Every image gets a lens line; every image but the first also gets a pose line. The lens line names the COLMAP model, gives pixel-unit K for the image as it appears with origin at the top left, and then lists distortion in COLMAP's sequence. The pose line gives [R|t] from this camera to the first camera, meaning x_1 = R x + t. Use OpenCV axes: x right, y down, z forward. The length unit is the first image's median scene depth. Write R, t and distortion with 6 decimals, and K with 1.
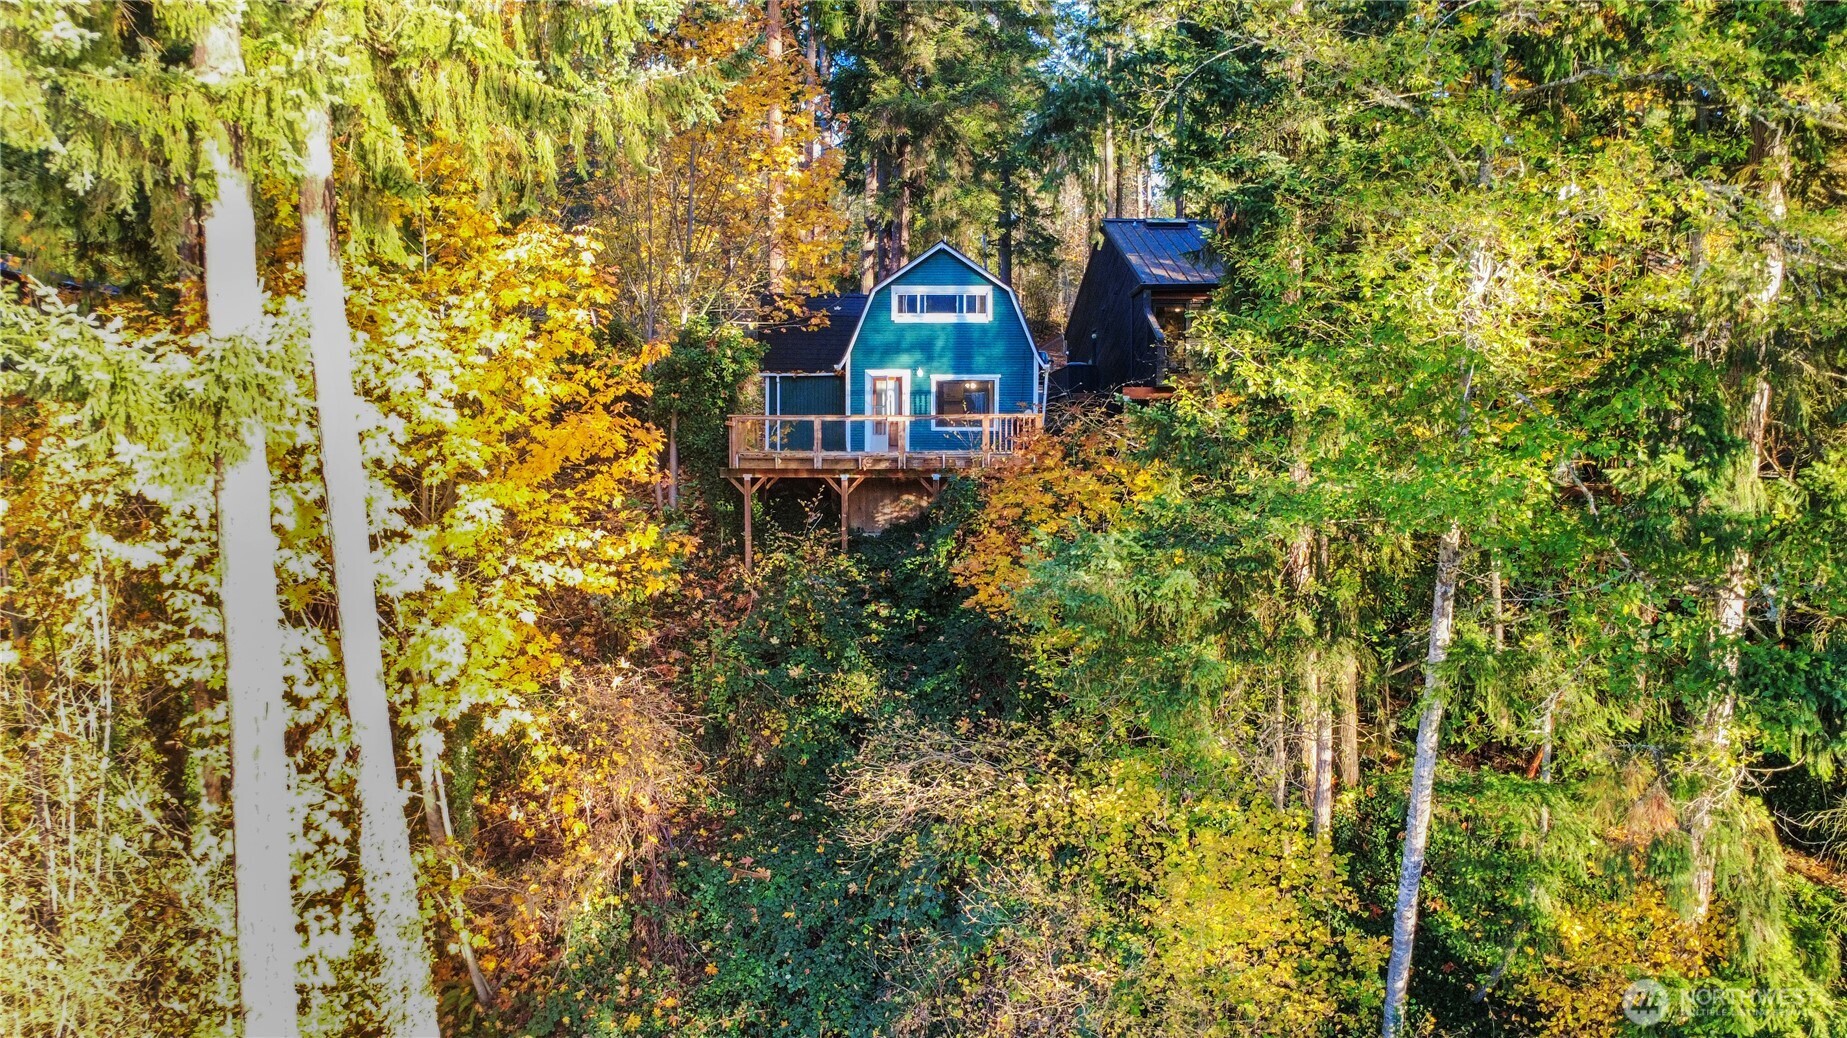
lens RADIAL K [[1340.9, 0, 926.4], [0, 1340.9, 516.6], [0, 0, 1]] dist [-0.000945, 0.004078]
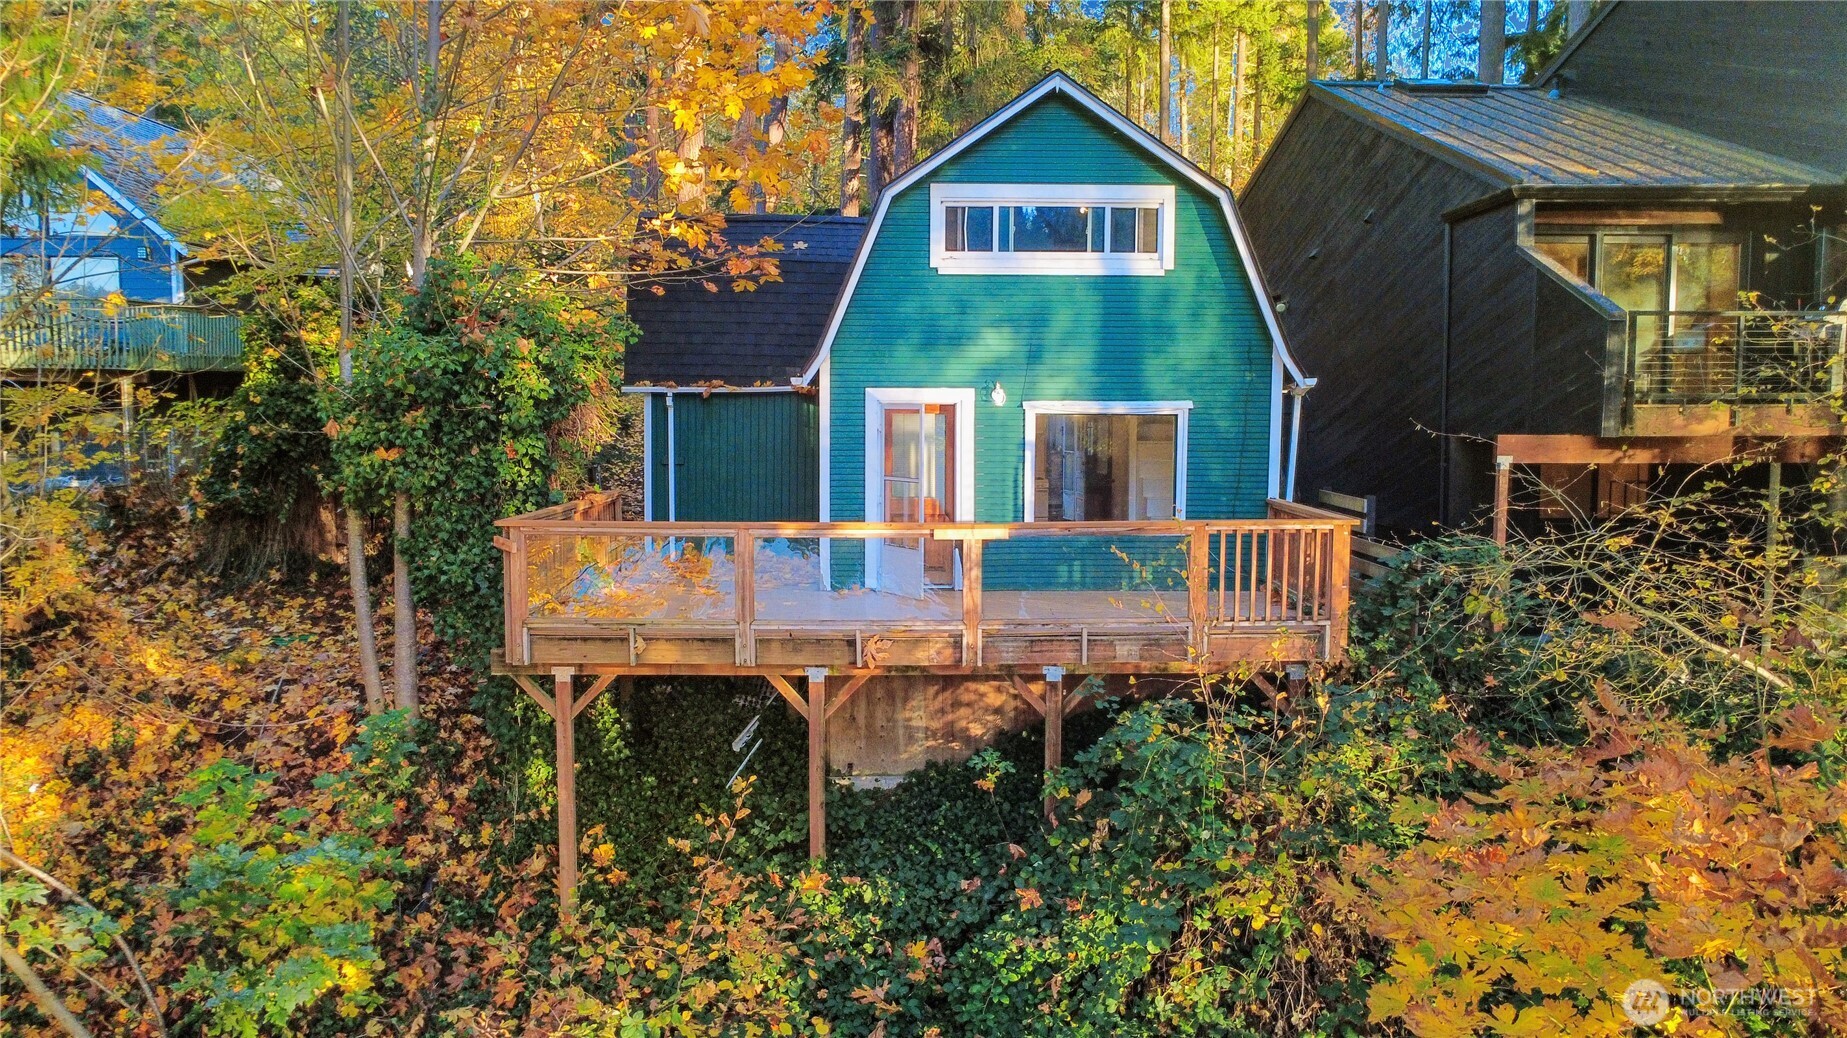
lens RADIAL K [[1340.9, 0, 926.4], [0, 1340.9, 516.6], [0, 0, 1]] dist [-0.000945, 0.004078]
pose [[0.999709, 0.001165, 0.024087, -0.037956], [-0.001735, 0.999719, 0.023653, -0.081765], [-0.024053, -0.023688, 0.999430, 0.600885]]
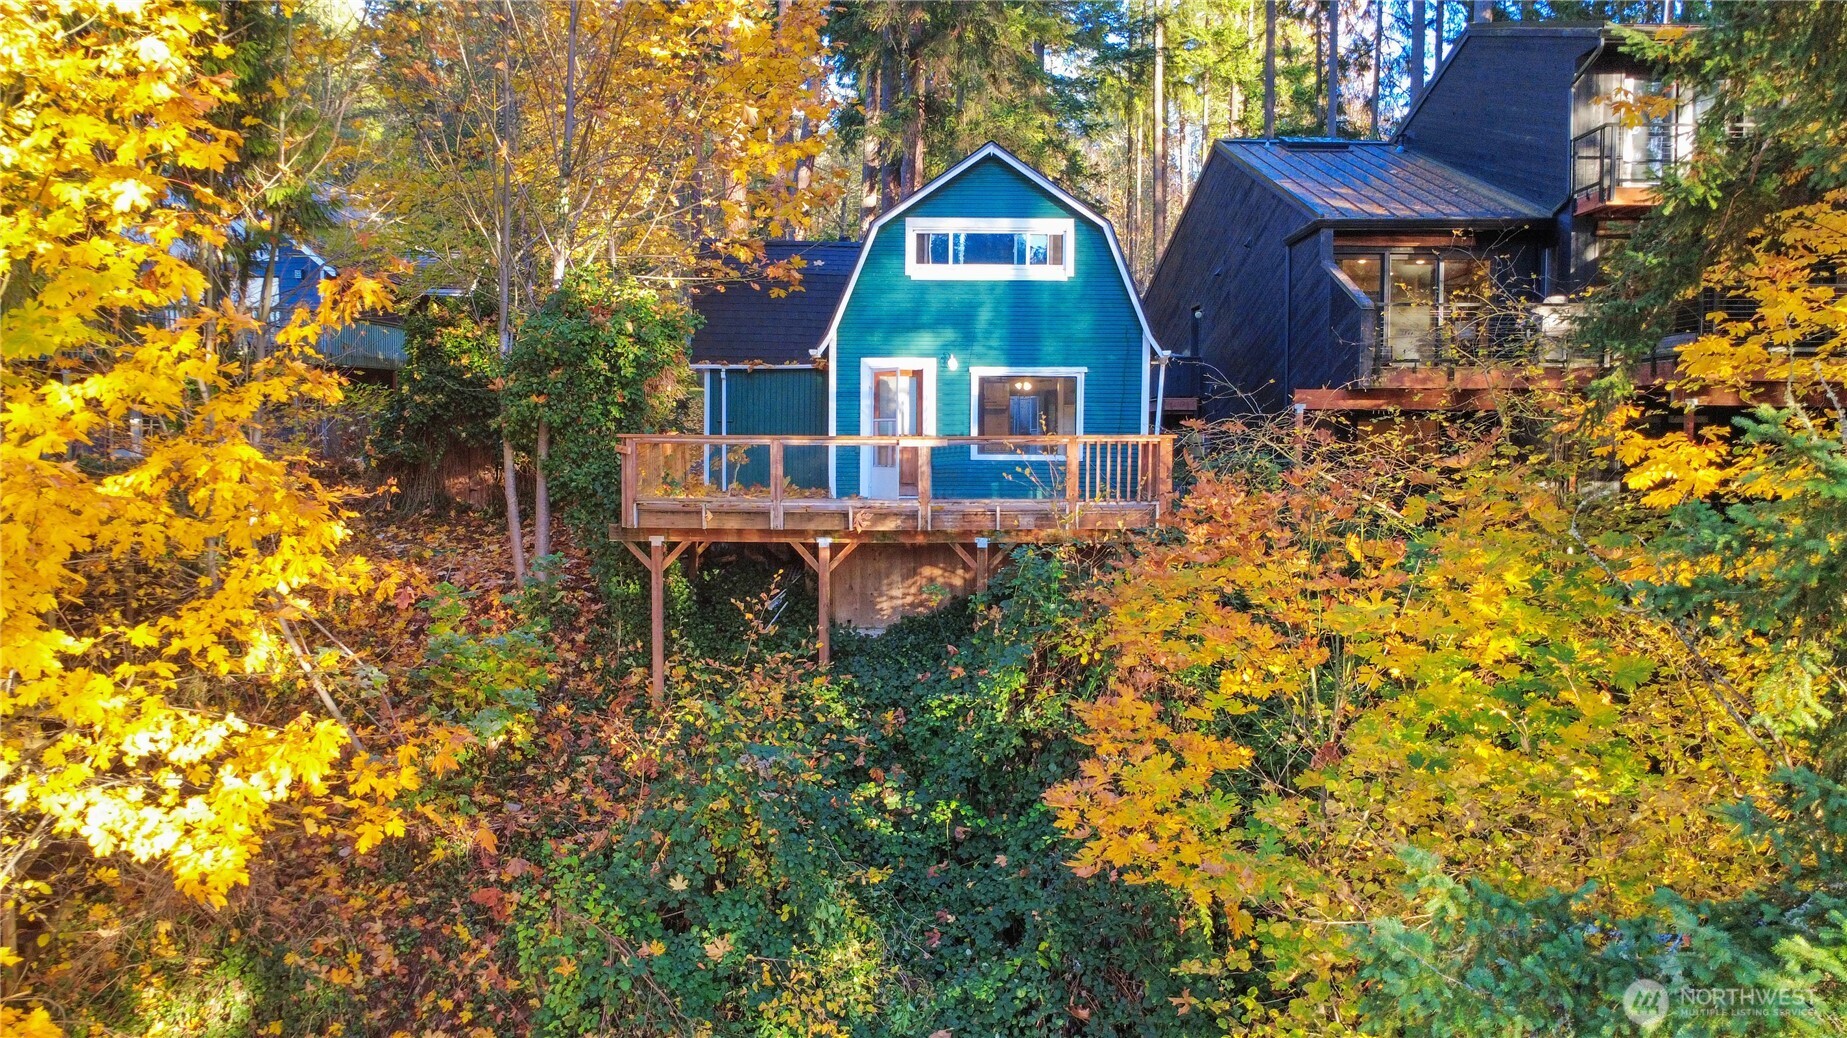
lens RADIAL K [[1340.9, 0, 926.4], [0, 1340.9, 516.6], [0, 0, 1]] dist [-0.000945, 0.004078]
pose [[0.999985, 0.005419, 0.001242, -0.017203], [-0.005417, 0.999984, -0.001618, -0.038689], [-0.001250, 0.001611, 0.999998, 0.410446]]
